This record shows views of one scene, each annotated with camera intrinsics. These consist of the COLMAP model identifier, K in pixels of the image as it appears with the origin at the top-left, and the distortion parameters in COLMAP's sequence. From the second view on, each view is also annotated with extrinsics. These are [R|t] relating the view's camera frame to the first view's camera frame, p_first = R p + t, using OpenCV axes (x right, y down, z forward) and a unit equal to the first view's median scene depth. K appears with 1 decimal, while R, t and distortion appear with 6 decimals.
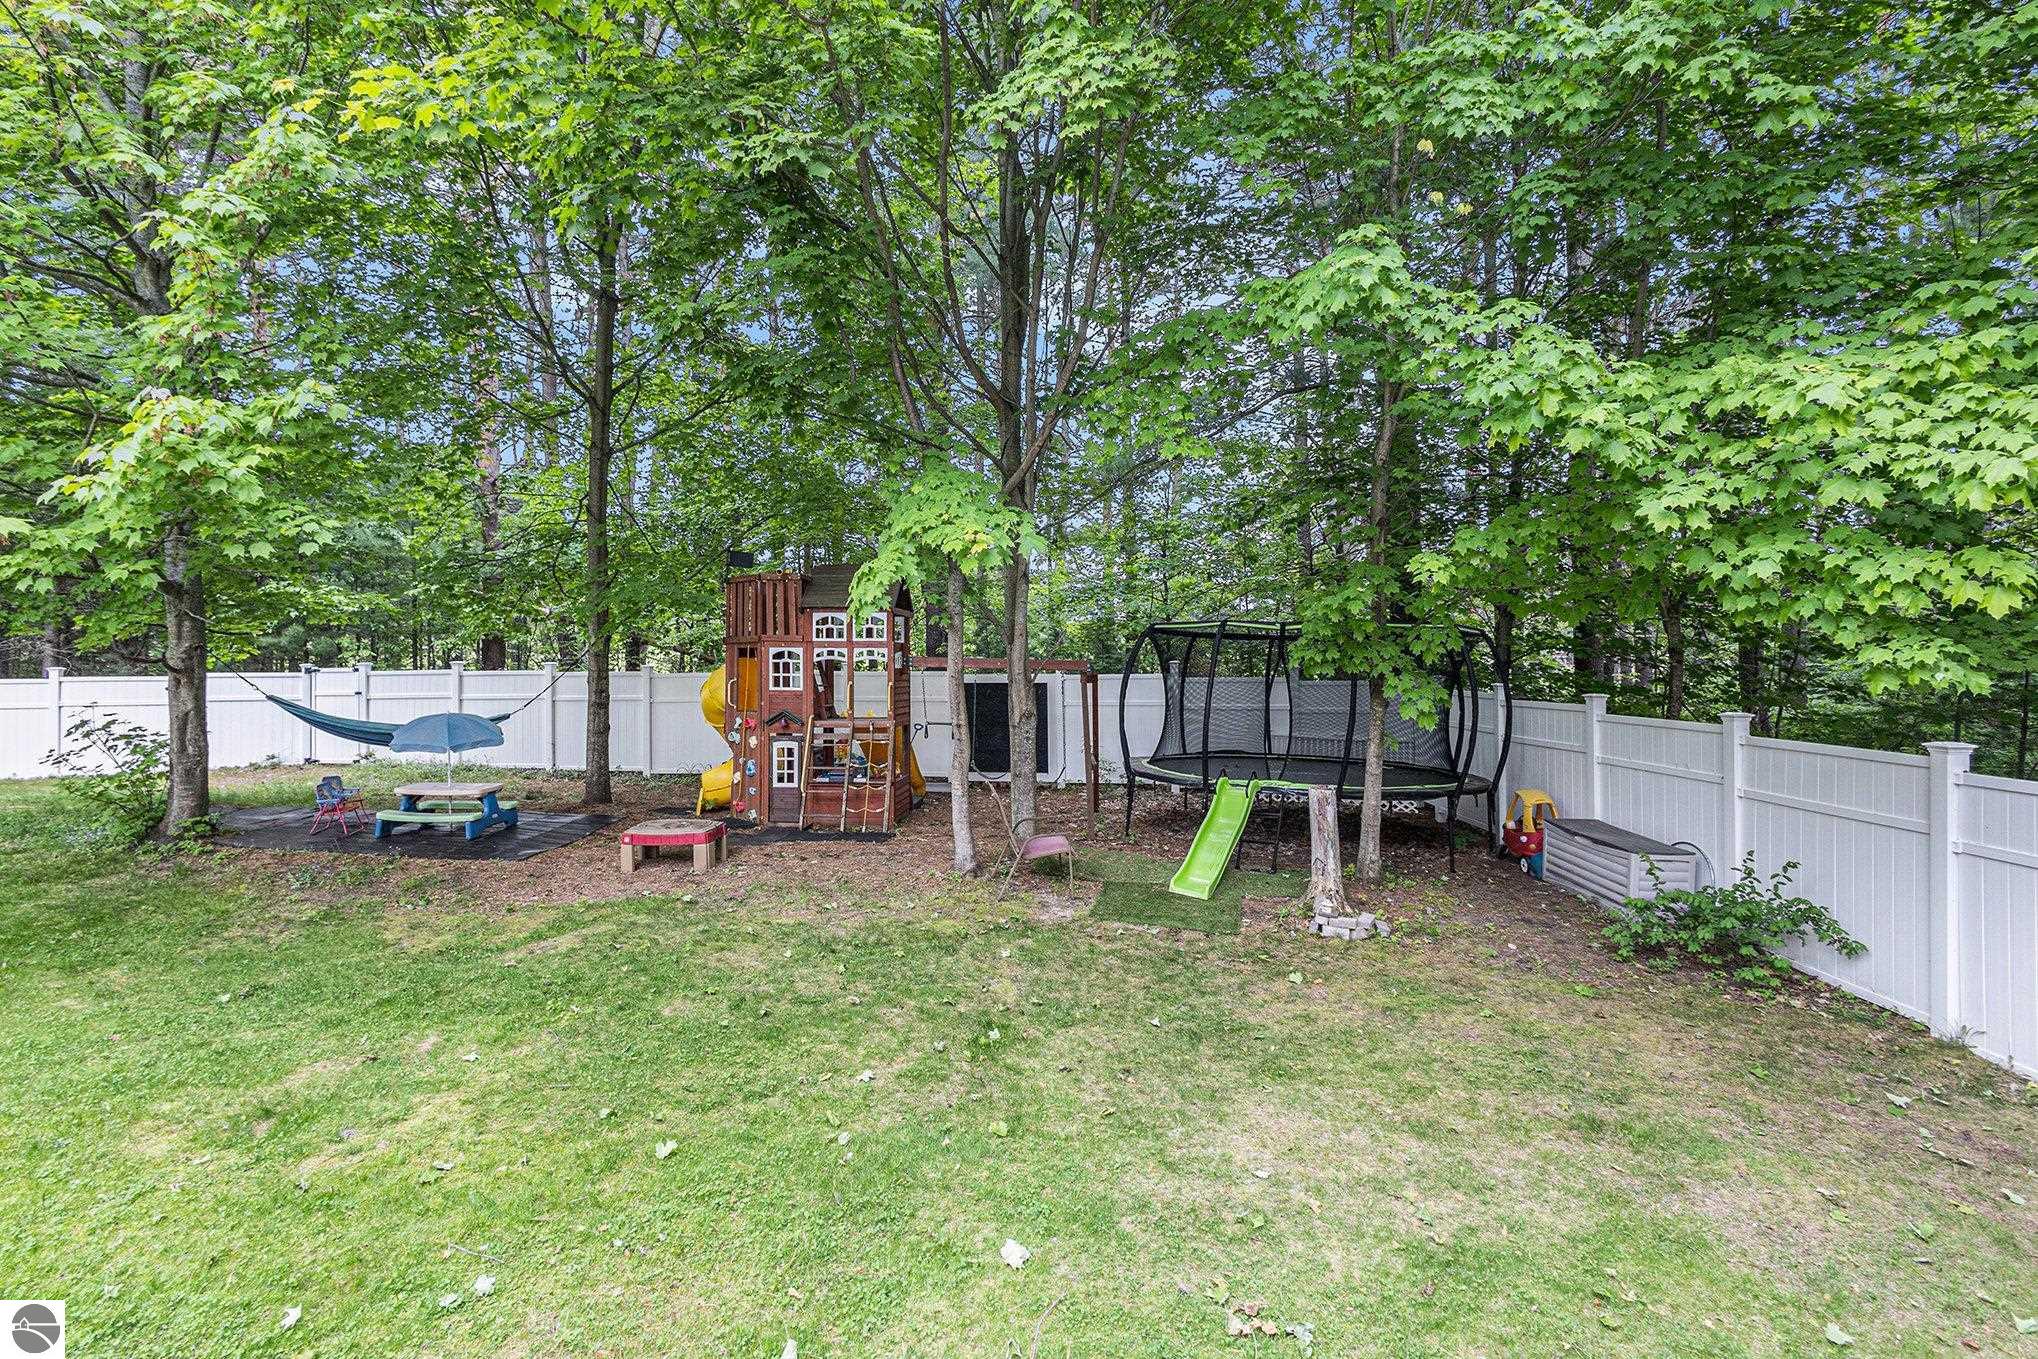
lens RADIAL K [[939.2, 0, 1022.7], [0, 939.2, 671.9], [0, 0, 1]] dist [0.015452, -0.005944]
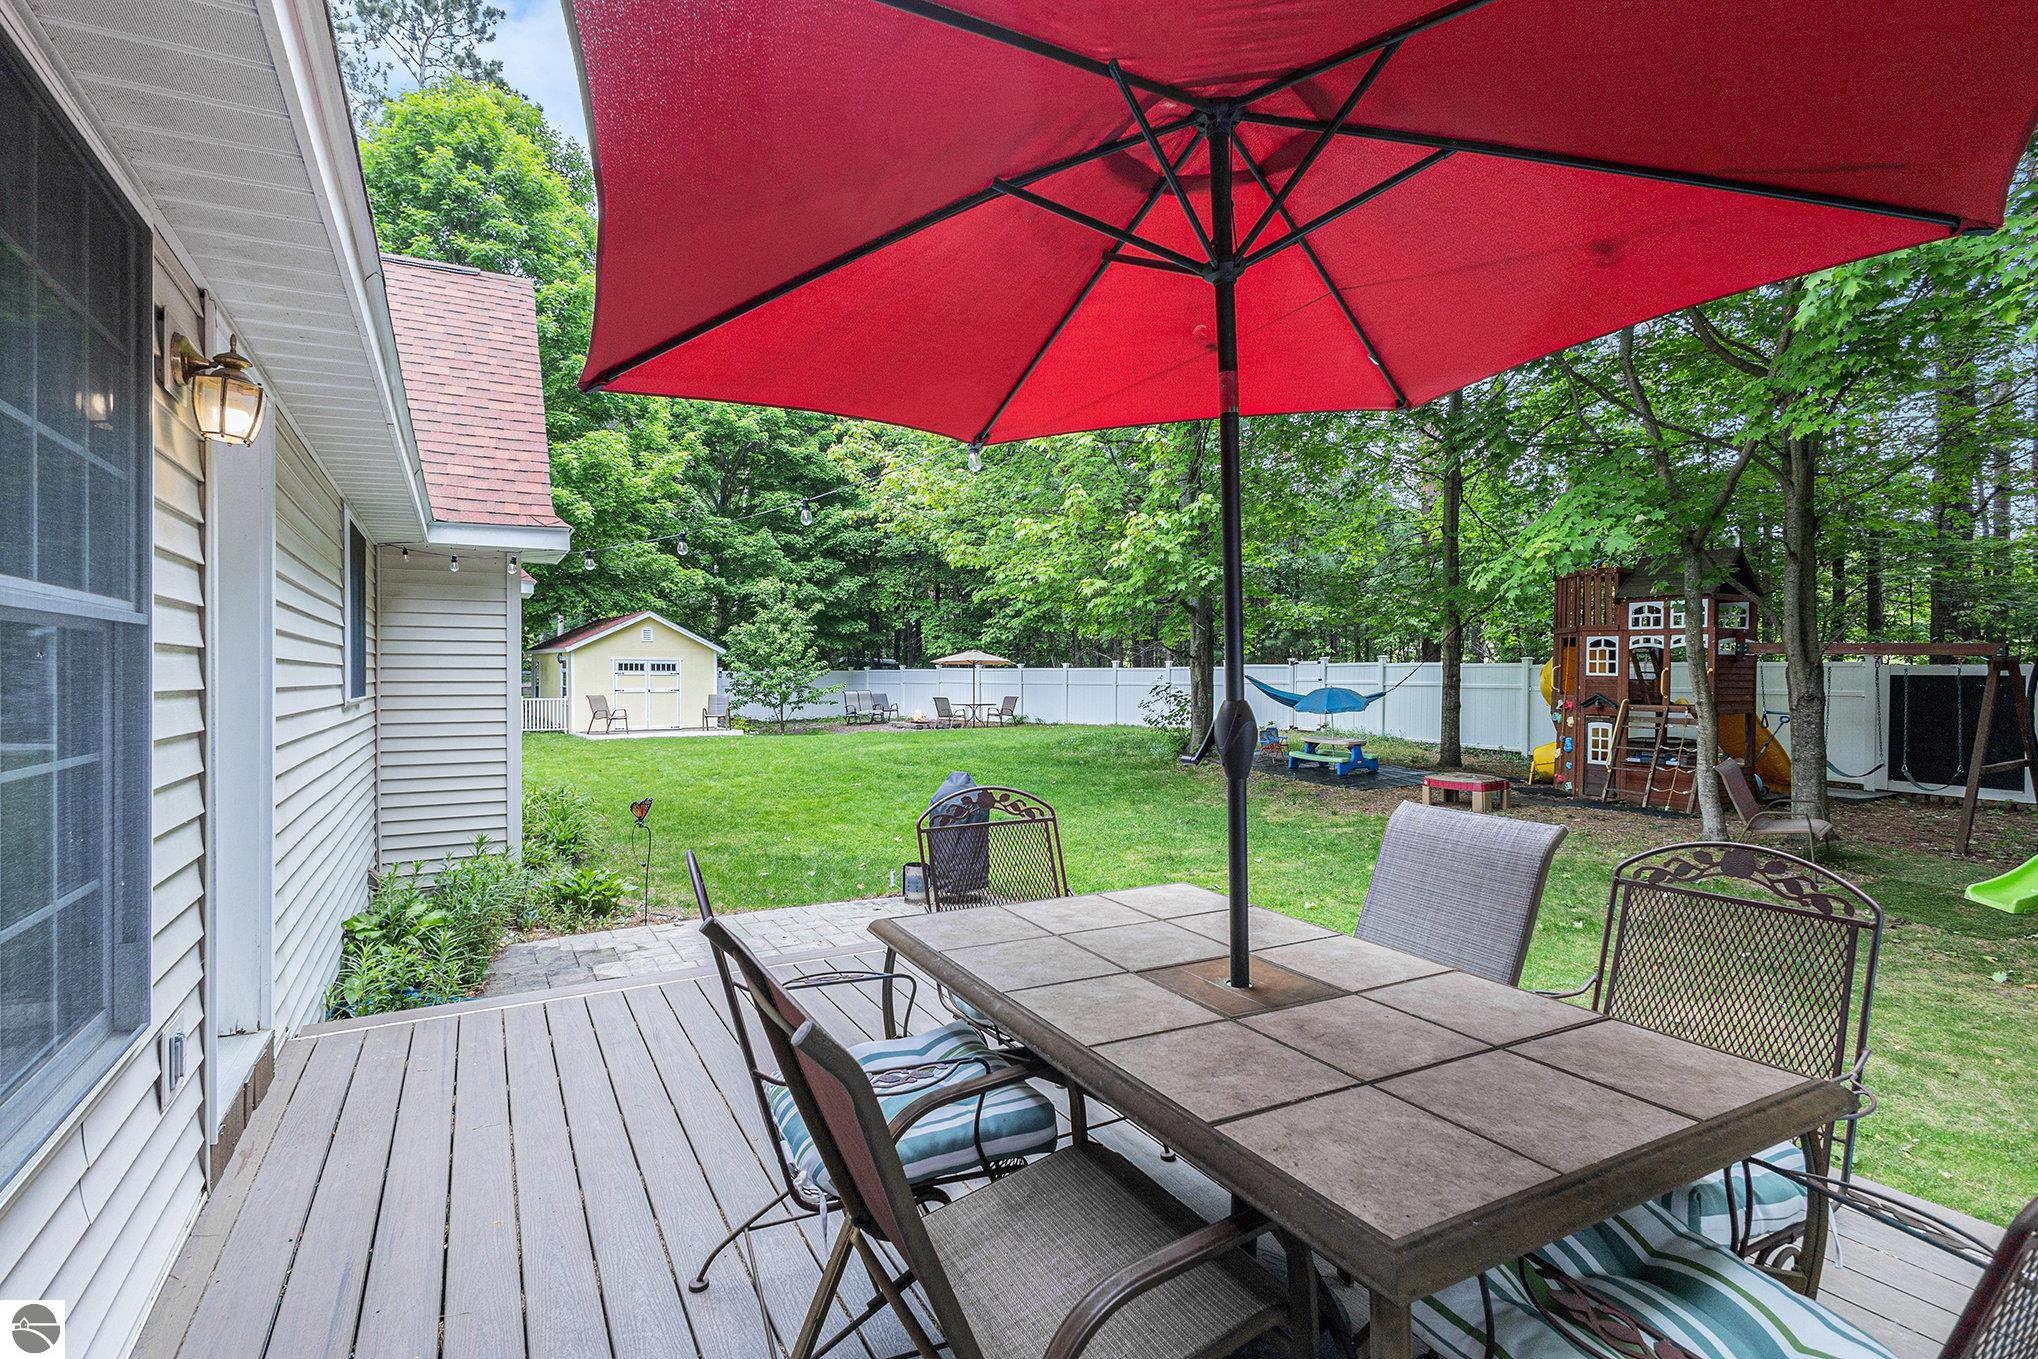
lens RADIAL K [[939.2, 0, 1022.7], [0, 939.2, 671.9], [0, 0, 1]] dist [0.015452, -0.005944]
pose [[0.554023, 0.007241, -0.832470, 0.347830], [-0.009679, 0.999951, 0.002256, 0.023428], [0.832445, 0.006808, 0.554065, -0.199044]]
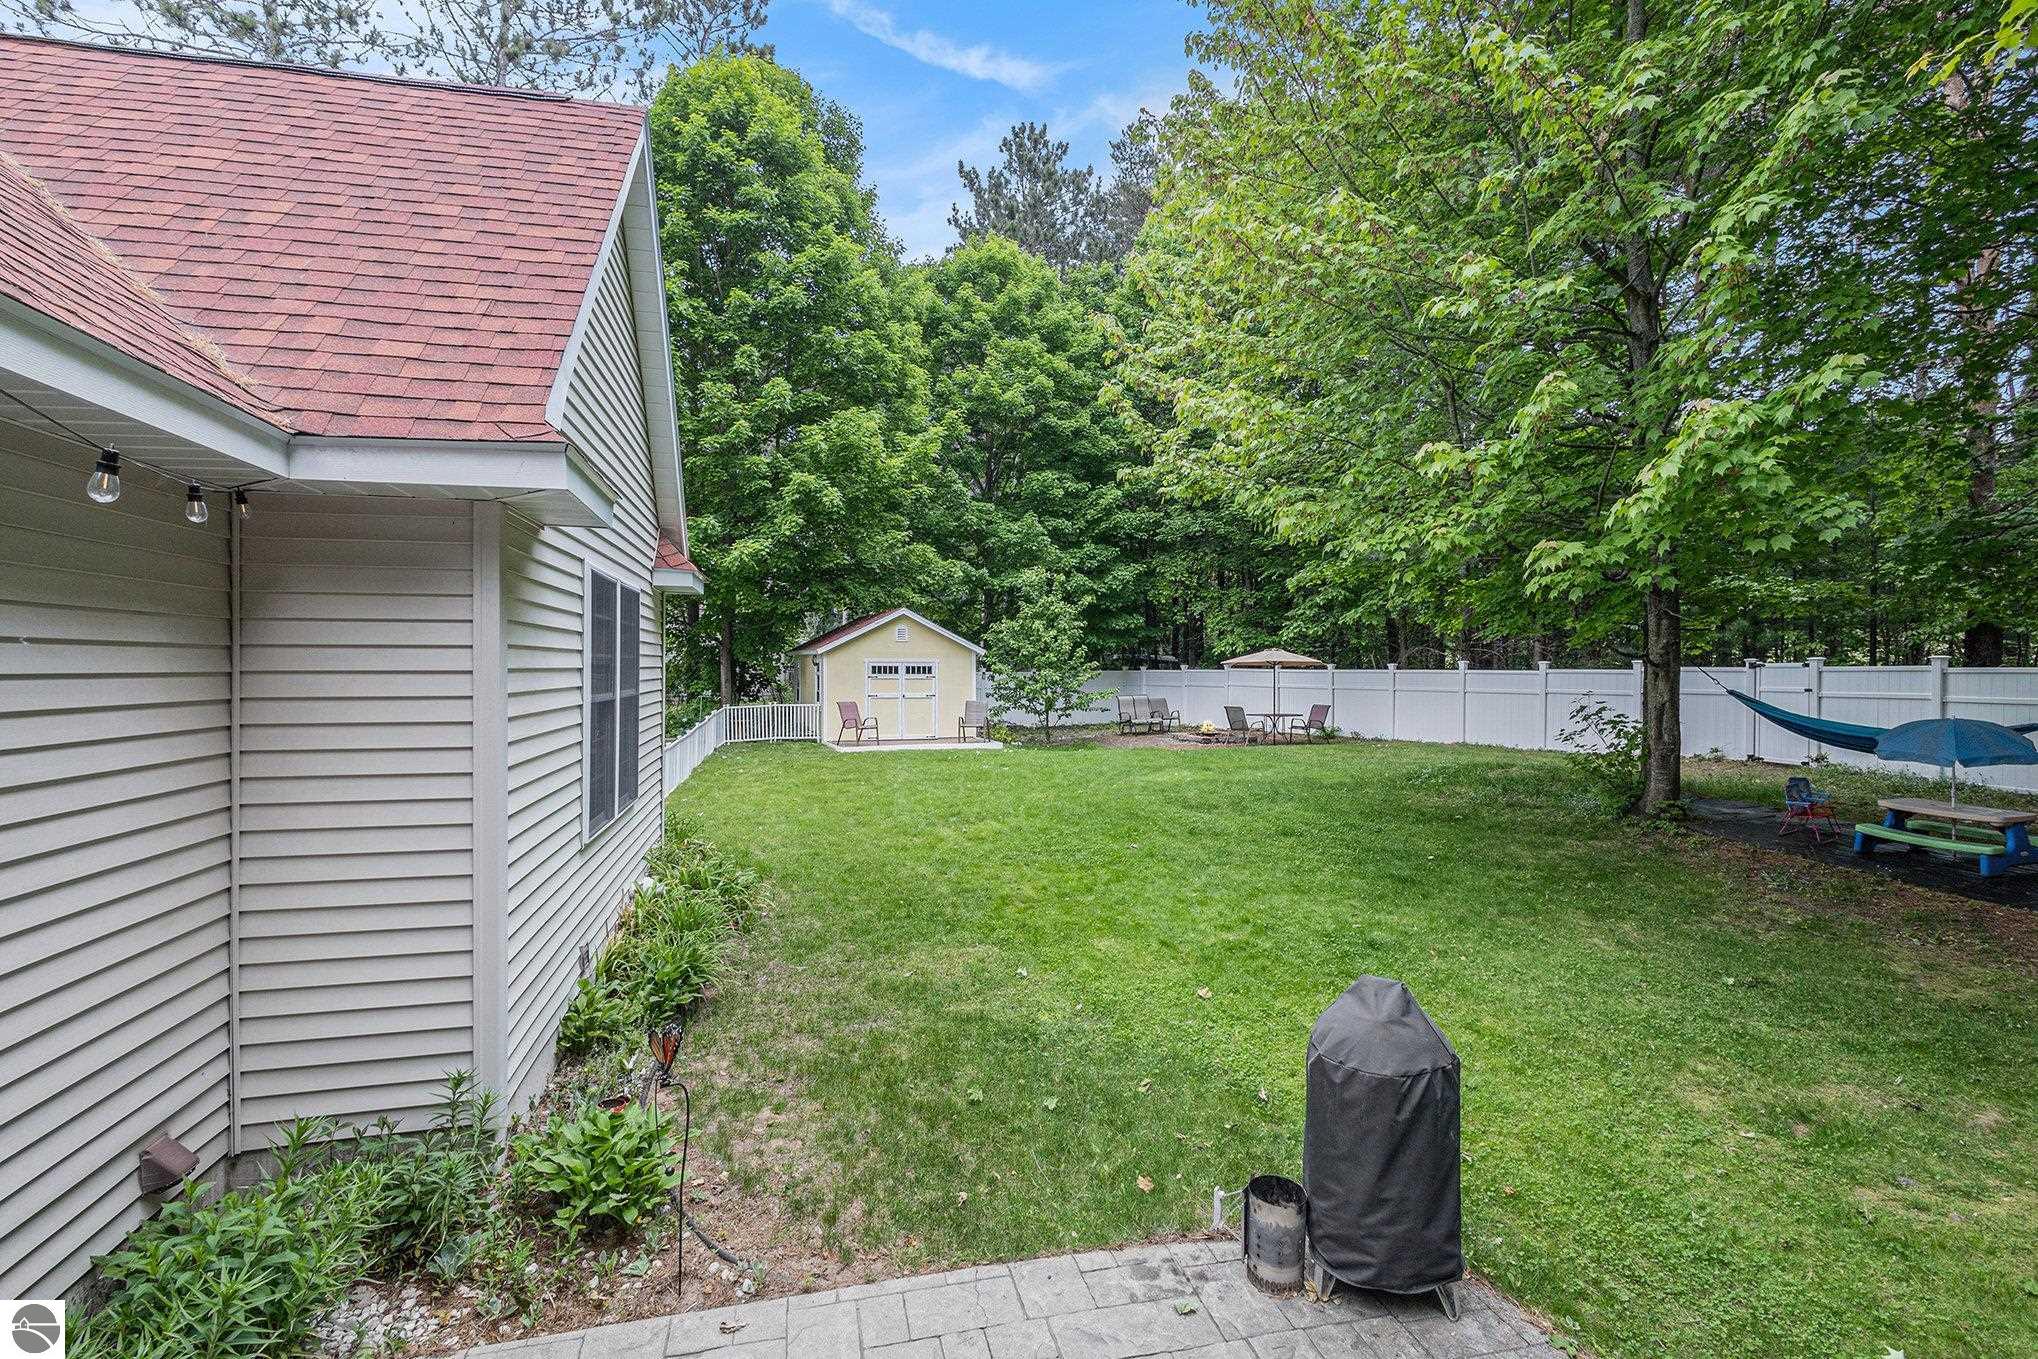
lens RADIAL K [[956.4, 0, 1013.2], [0, 956.4, 677.5], [0, 0, 1]] dist [0.013632, -0.001368]
pose [[0.285241, 0.019317, -0.958261, -0.036208], [-0.008842, 0.999807, 0.017523, 0.000325], [0.958415, 0.003475, 0.285357, -0.032740]]
